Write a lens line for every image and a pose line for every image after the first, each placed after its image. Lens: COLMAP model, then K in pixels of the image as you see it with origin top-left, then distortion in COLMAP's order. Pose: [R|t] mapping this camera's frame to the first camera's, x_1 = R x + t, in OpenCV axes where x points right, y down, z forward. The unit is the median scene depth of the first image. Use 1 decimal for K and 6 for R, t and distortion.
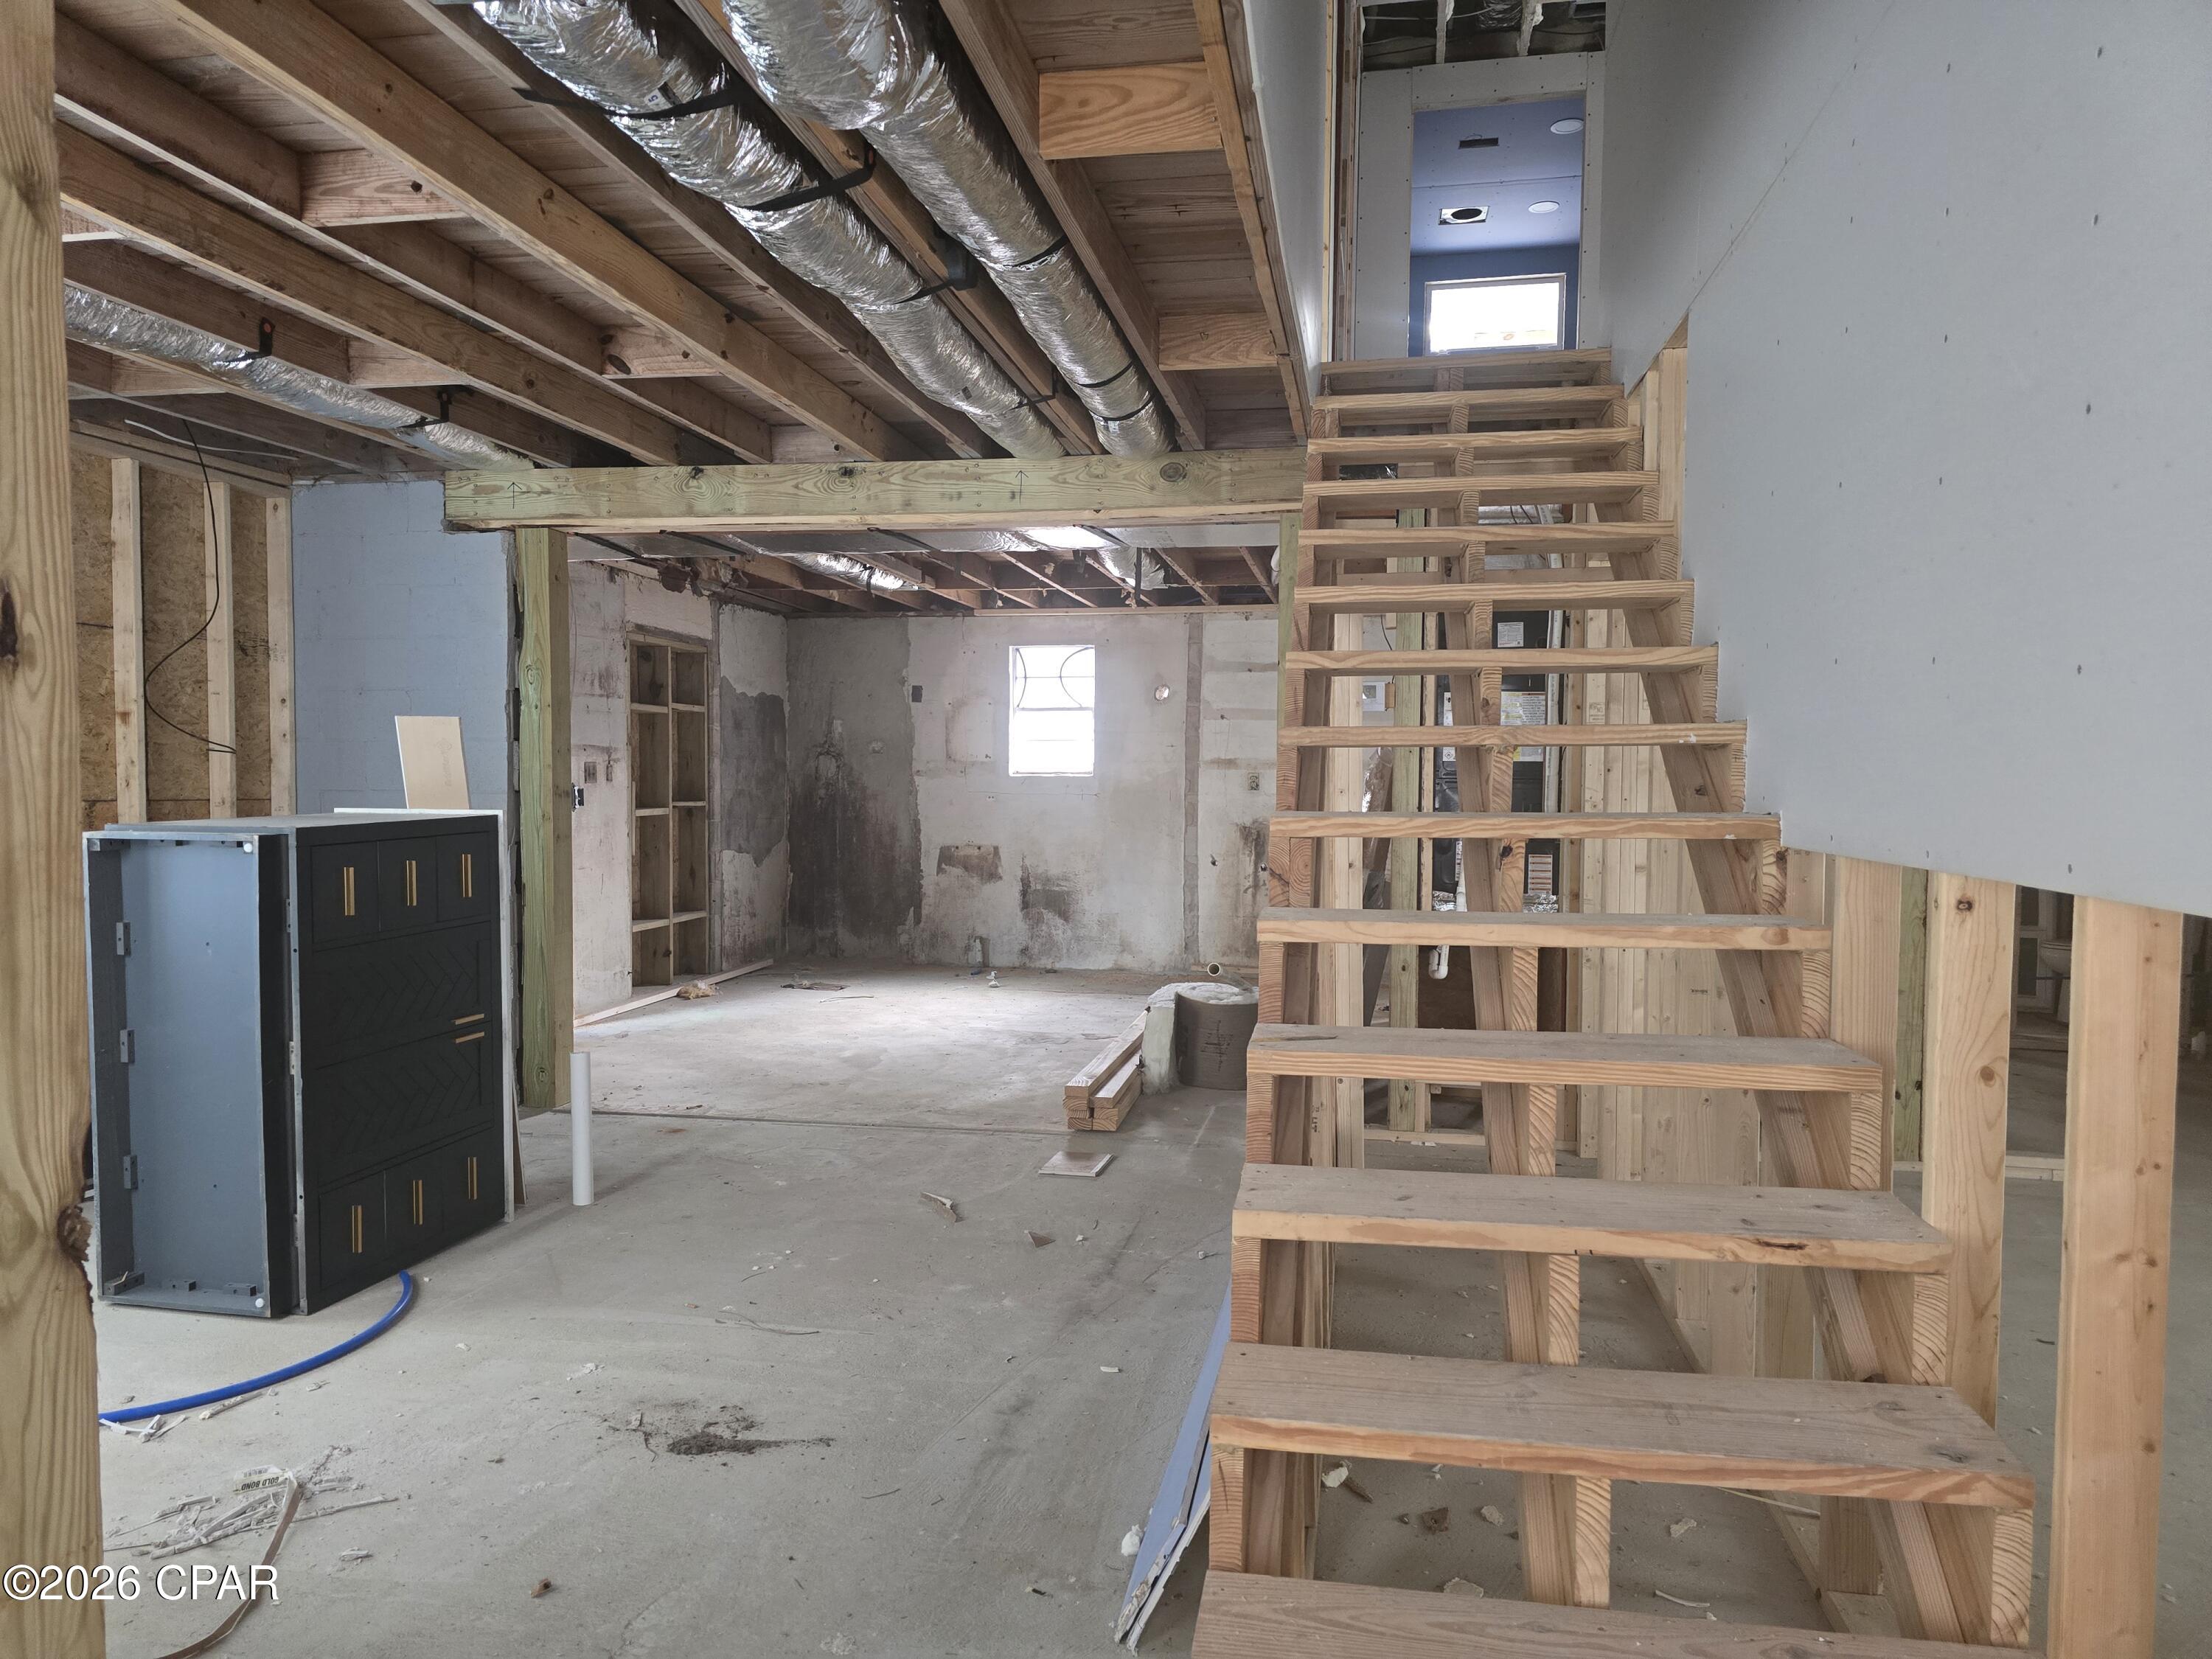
lens RADIAL K [[1495.1, 0, 1105.4], [0, 1495.1, 843.9], [0, 0, 1]] dist [0.040556, -0.032292]
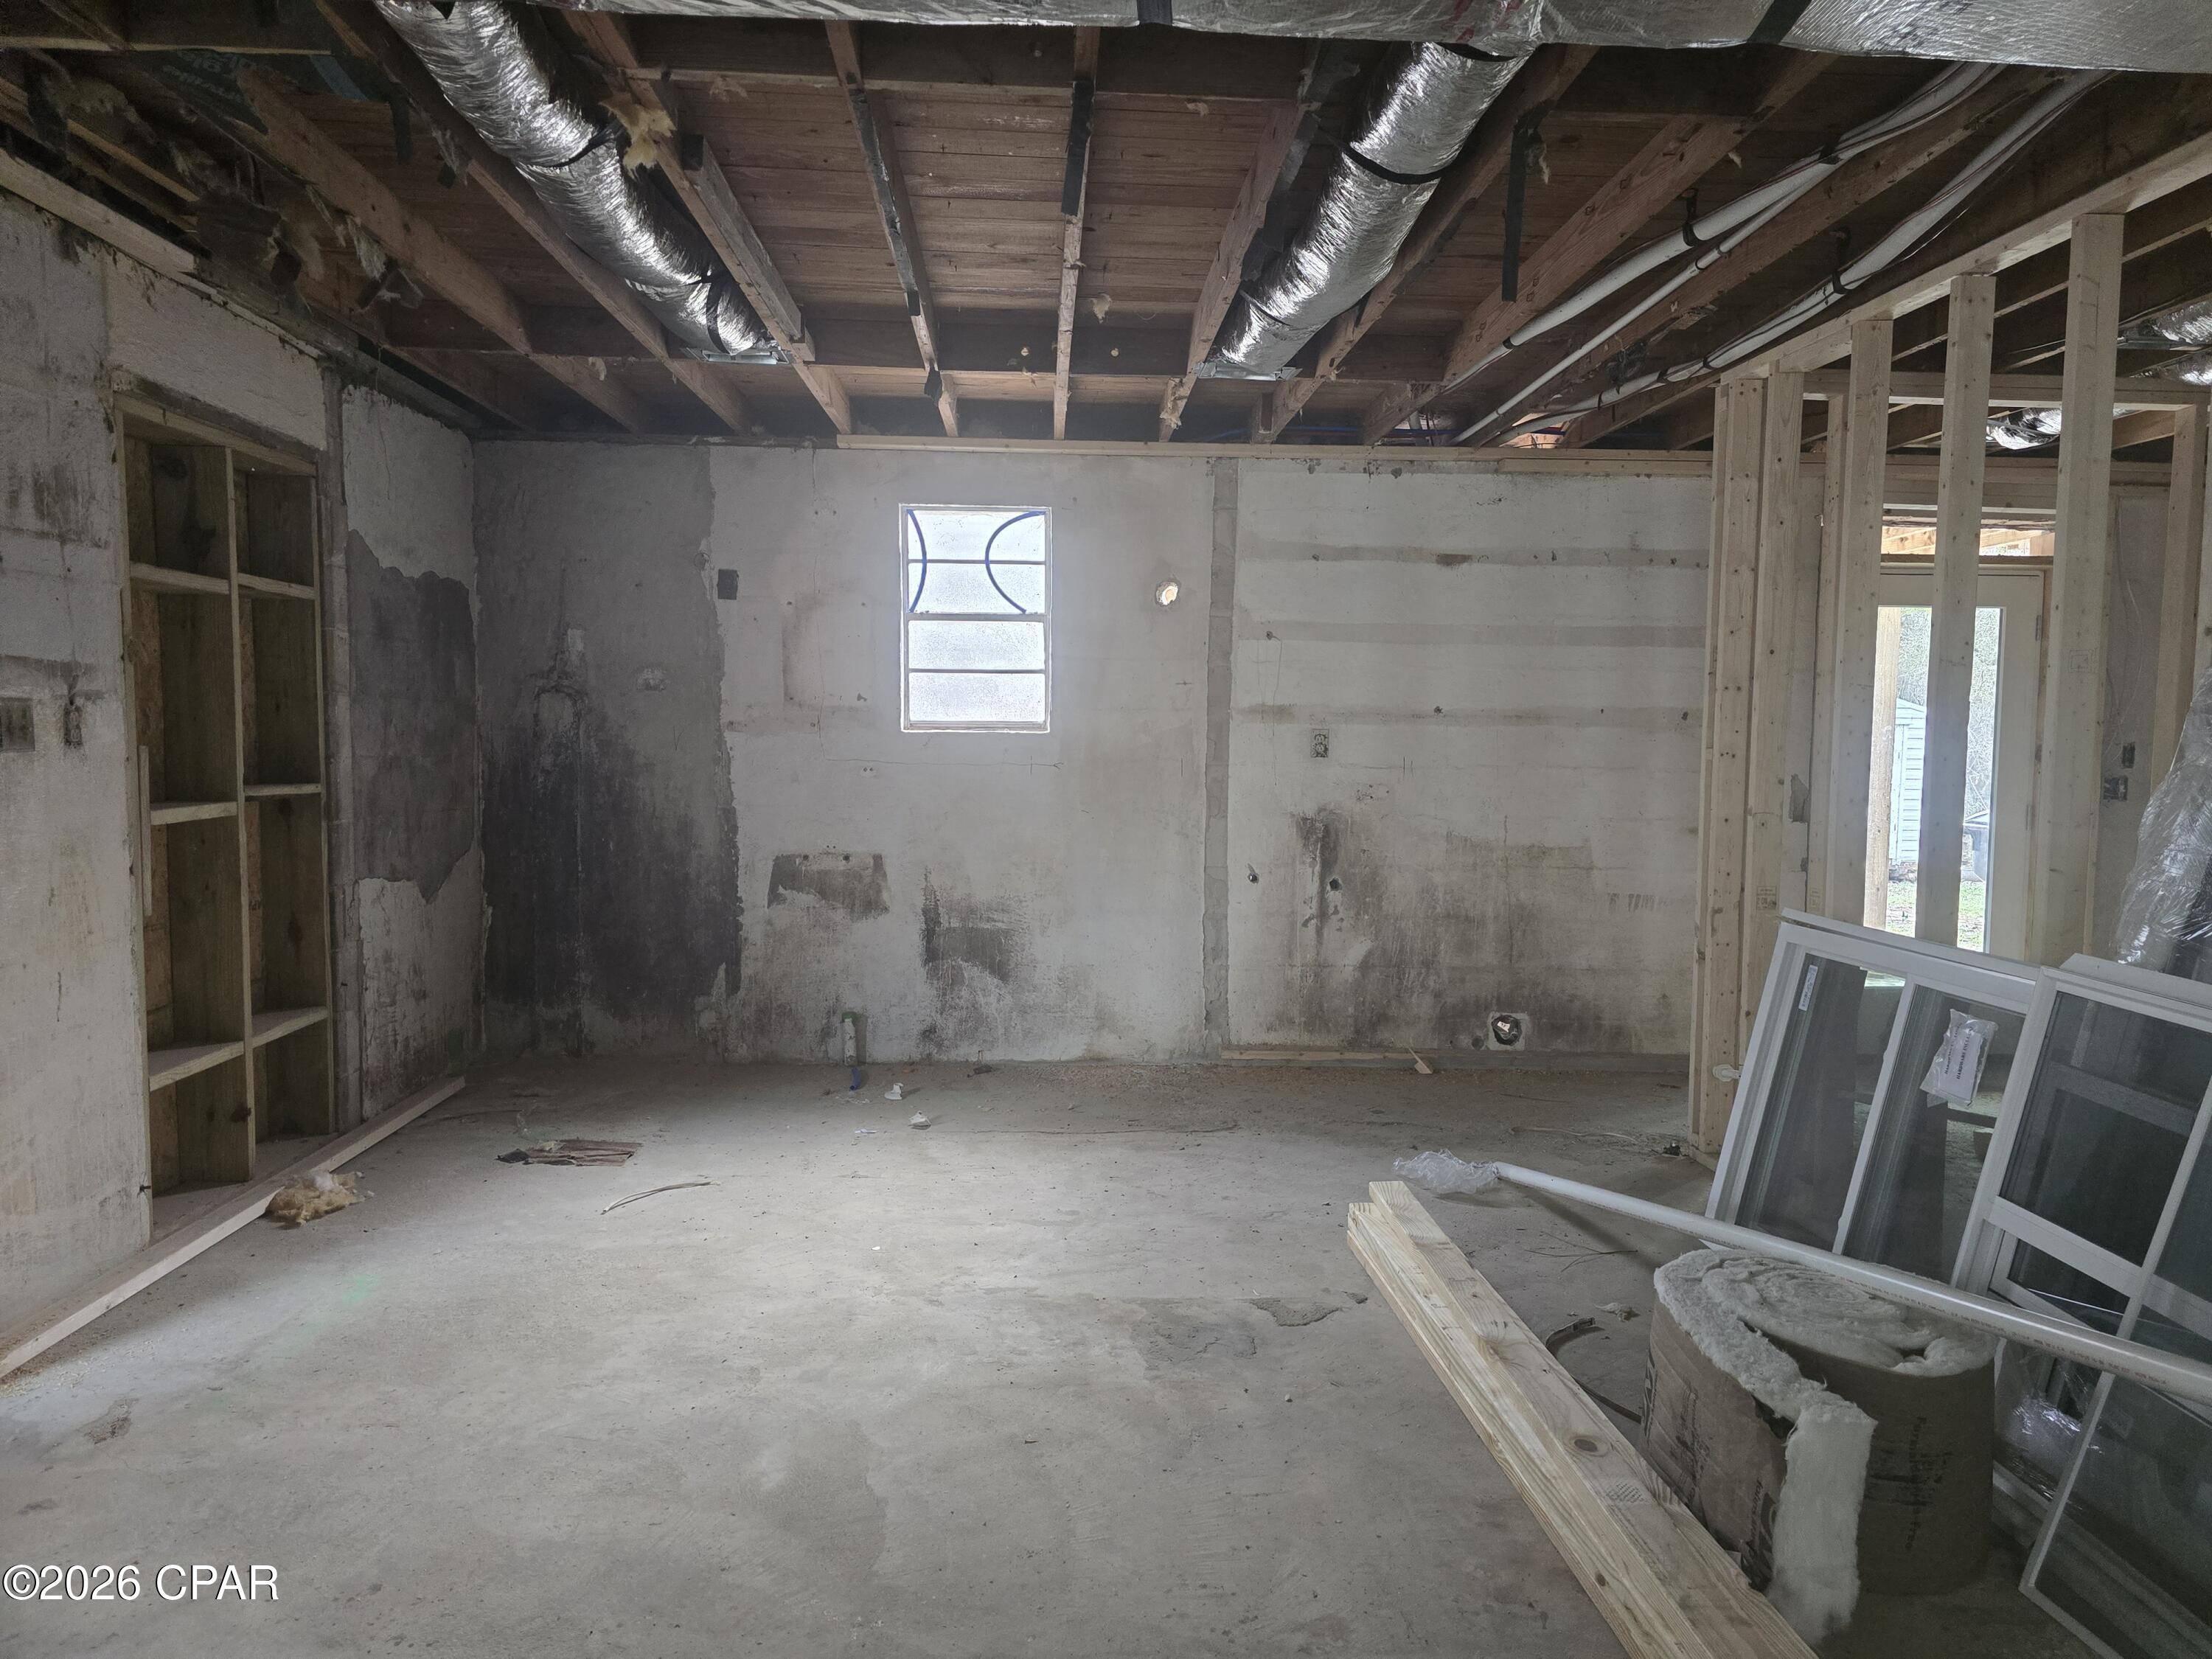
lens RADIAL K [[1519.8, 0, 1163.1], [0, 1519.8, 839.7], [0, 0, 1]] dist [0.004895, -0.003246]
pose [[0.965906, -0.014650, 0.258477, -0.119978], [0.007116, 0.999523, 0.030059, -0.021264], [-0.258794, -0.027195, 0.965550, 0.415539]]
